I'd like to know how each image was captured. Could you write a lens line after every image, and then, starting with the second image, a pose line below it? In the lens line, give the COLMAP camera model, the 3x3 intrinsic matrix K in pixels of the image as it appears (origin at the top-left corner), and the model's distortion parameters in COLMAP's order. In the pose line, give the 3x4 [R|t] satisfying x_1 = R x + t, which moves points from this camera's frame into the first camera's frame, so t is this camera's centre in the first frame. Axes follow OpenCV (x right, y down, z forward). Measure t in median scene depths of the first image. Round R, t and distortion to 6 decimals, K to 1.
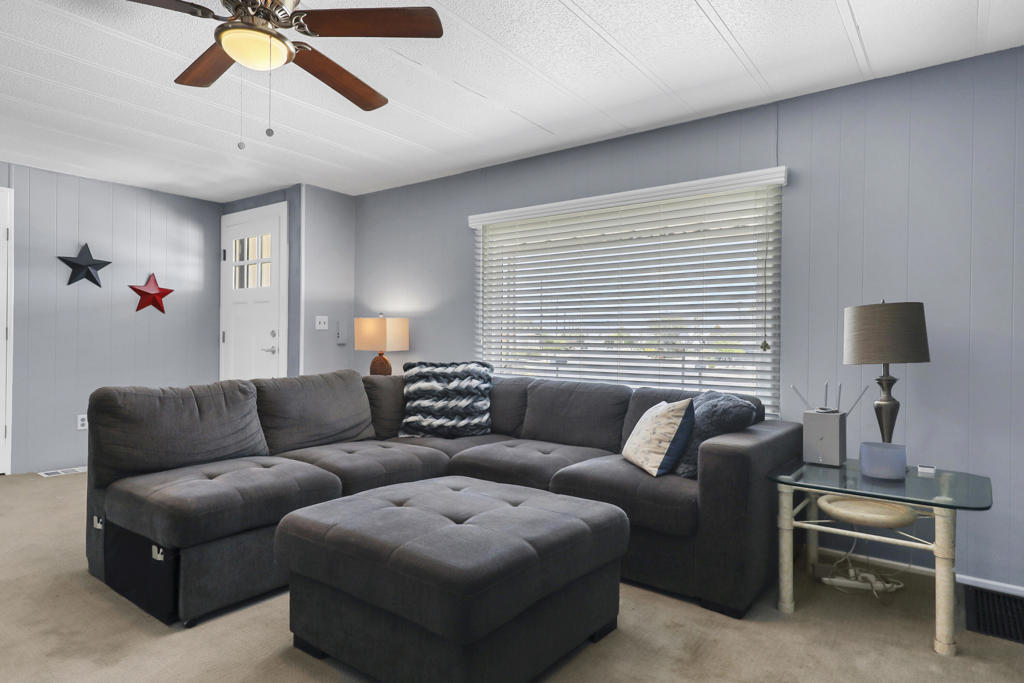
lens RADIAL K [[591.3, 0, 506.5], [0, 591.3, 338.3], [0, 0, 1]] dist [0.018417, -0.004690]
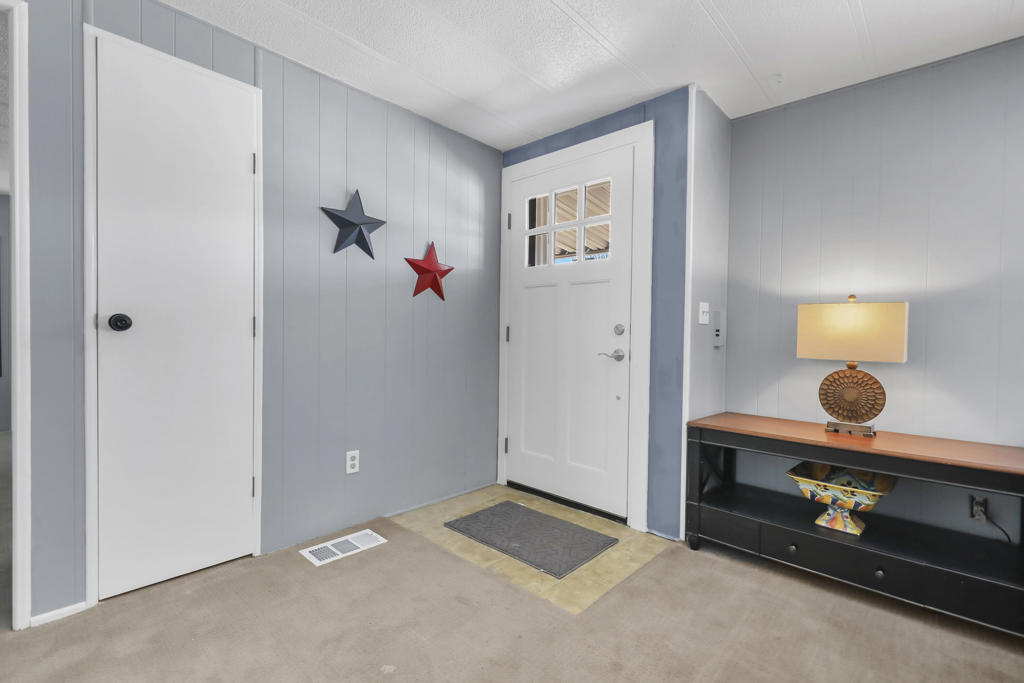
lens RADIAL K [[464.9, 0, 517.2], [0, 464.9, 343.9], [0, 0, 1]] dist [0.018558, -0.000991]
pose [[0.995604, 0.010259, -0.093098, -0.486277], [-0.008174, 0.999708, 0.022747, -0.003283], [0.093304, -0.021886, 0.995397, 0.508771]]
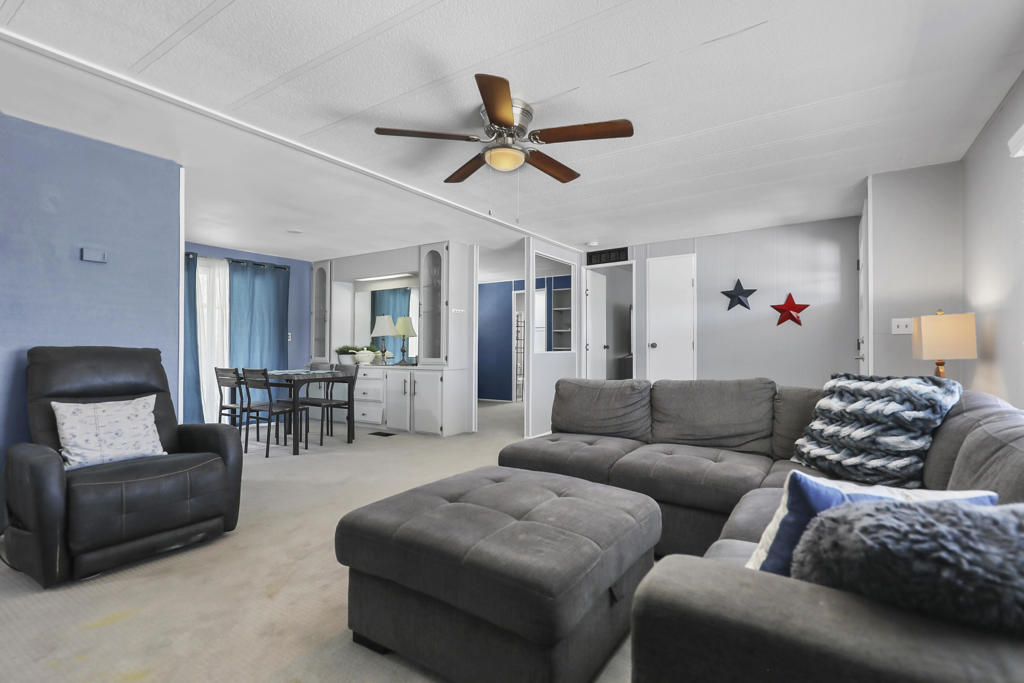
lens RADIAL K [[469.4, 0, 515.7], [0, 469.4, 344.1], [0, 0, 1]] dist [-0.000259, -0.000098]
pose [[0.064001, -0.020479, -0.997740, 0.345948], [0.011221, 0.999741, -0.019800, 0.007548], [0.997887, -0.009929, 0.064214, 0.420355]]
